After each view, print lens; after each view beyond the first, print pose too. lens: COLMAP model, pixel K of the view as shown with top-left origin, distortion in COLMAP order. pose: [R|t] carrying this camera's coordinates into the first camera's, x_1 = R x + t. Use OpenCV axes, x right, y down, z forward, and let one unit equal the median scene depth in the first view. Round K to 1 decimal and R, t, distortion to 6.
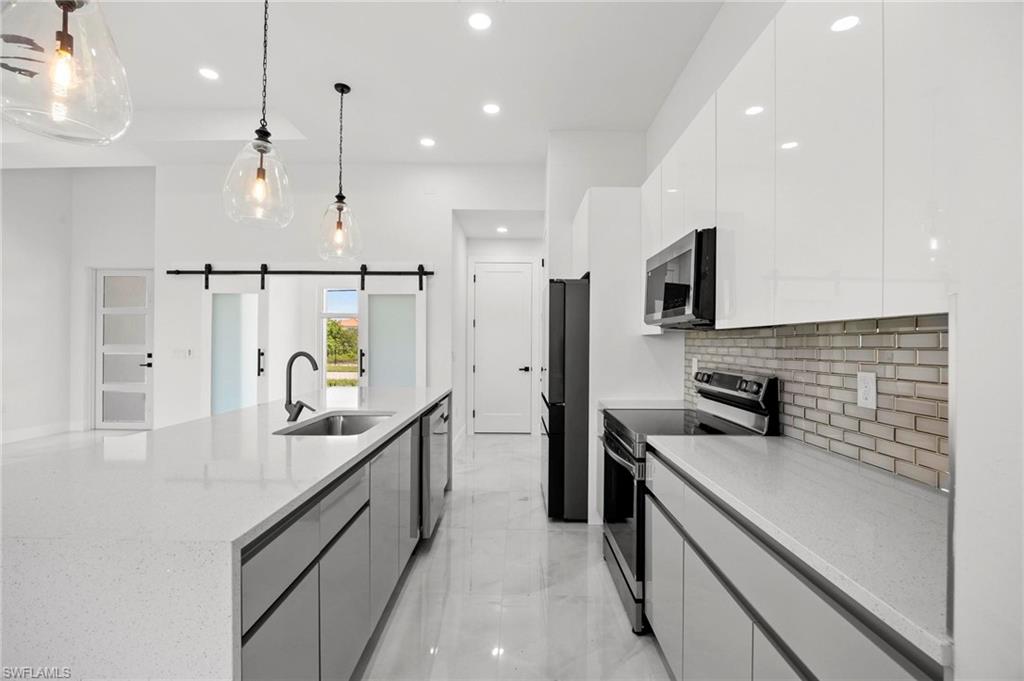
lens RADIAL K [[454.3, 0, 506.9], [0, 454.3, 341.8], [0, 0, 1]] dist [-0.015182, 0.003169]
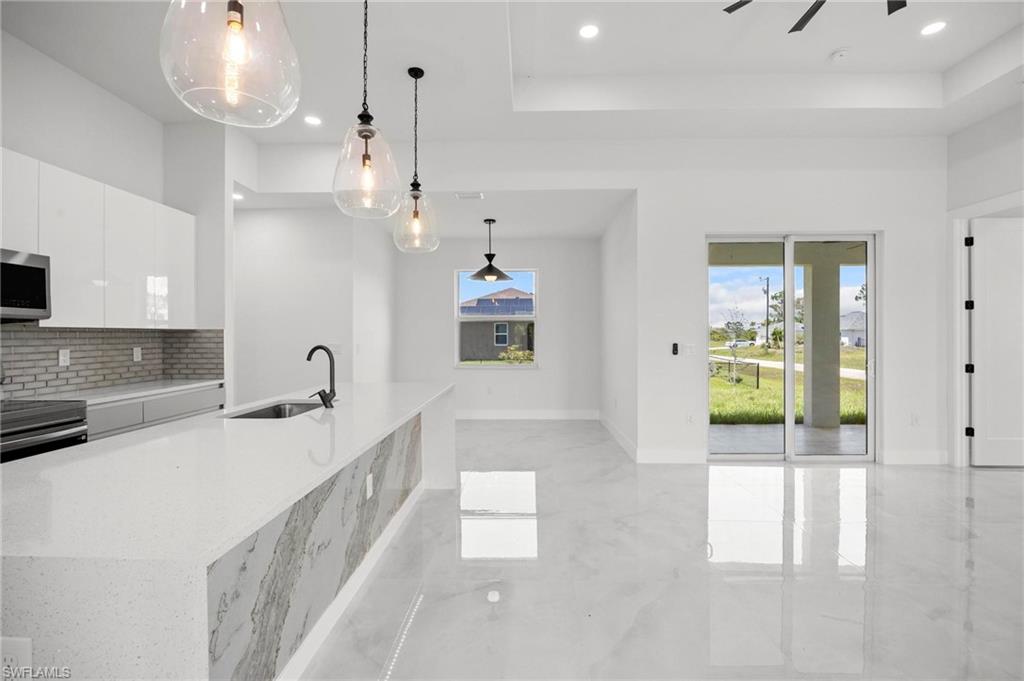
lens RADIAL K [[454.3, 0, 512.4], [0, 454.3, 339.7], [0, 0, 1]] dist [-0.015182, 0.003169]
pose [[-0.999996, -0.002524, -0.001094, -0.433505], [-0.002531, 0.999973, 0.006828, -0.000299], [0.001077, 0.006831, -0.999976, 1.001947]]
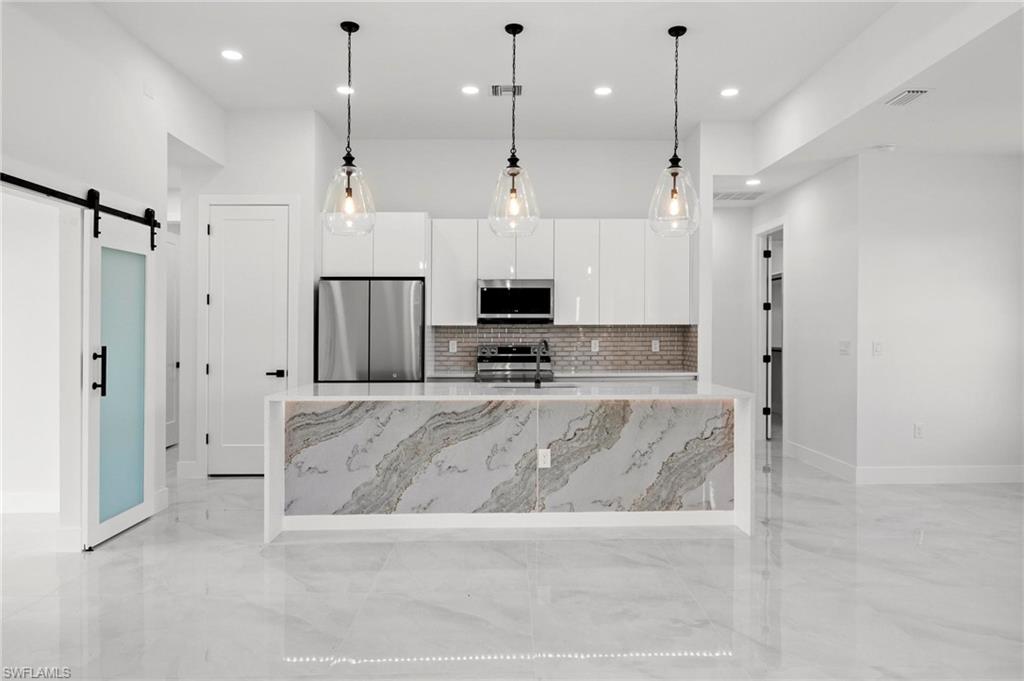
lens RADIAL K [[675.3, 0, 522.3], [0, 675.3, 334.2], [0, 0, 1]] dist [-0.010217, 0.007776]
pose [[-0.053710, -0.010772, 0.998498, -1.200896], [-0.001567, 0.999941, 0.010703, -0.006773], [-0.998555, -0.000990, -0.053724, 0.550801]]
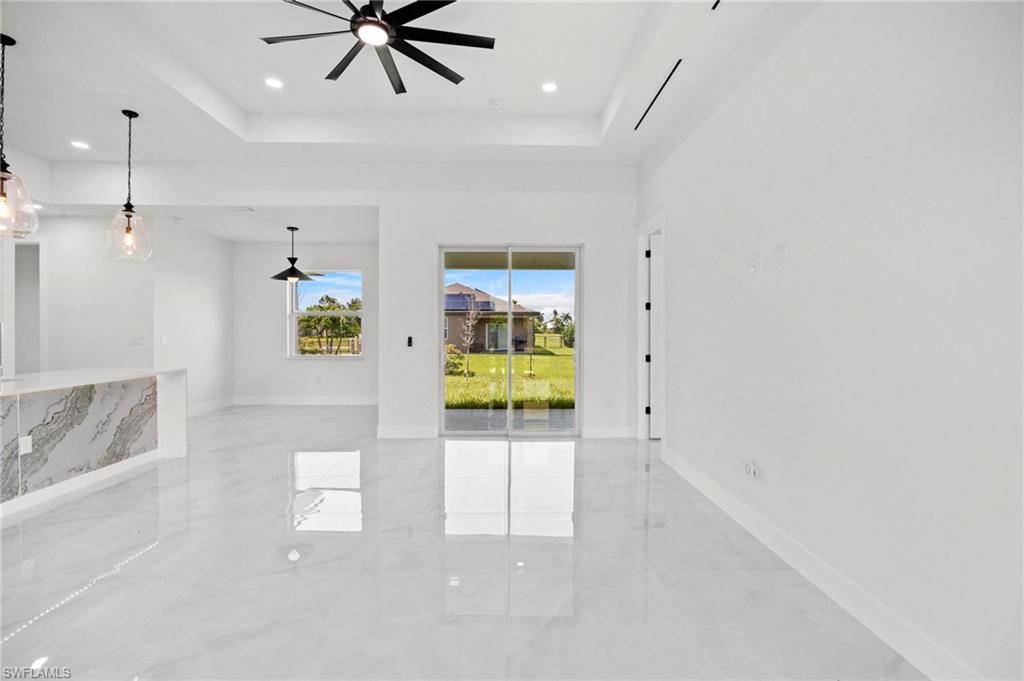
lens RADIAL K [[454.3, 0, 514.8], [0, 454.3, 334.9], [0, 0, 1]] dist [-0.015182, 0.003169]
pose [[-0.998604, -0.006717, -0.052392, -0.976063], [-0.007170, 0.999938, 0.008467, -0.003444], [0.052332, 0.008831, -0.998591, 1.191084]]
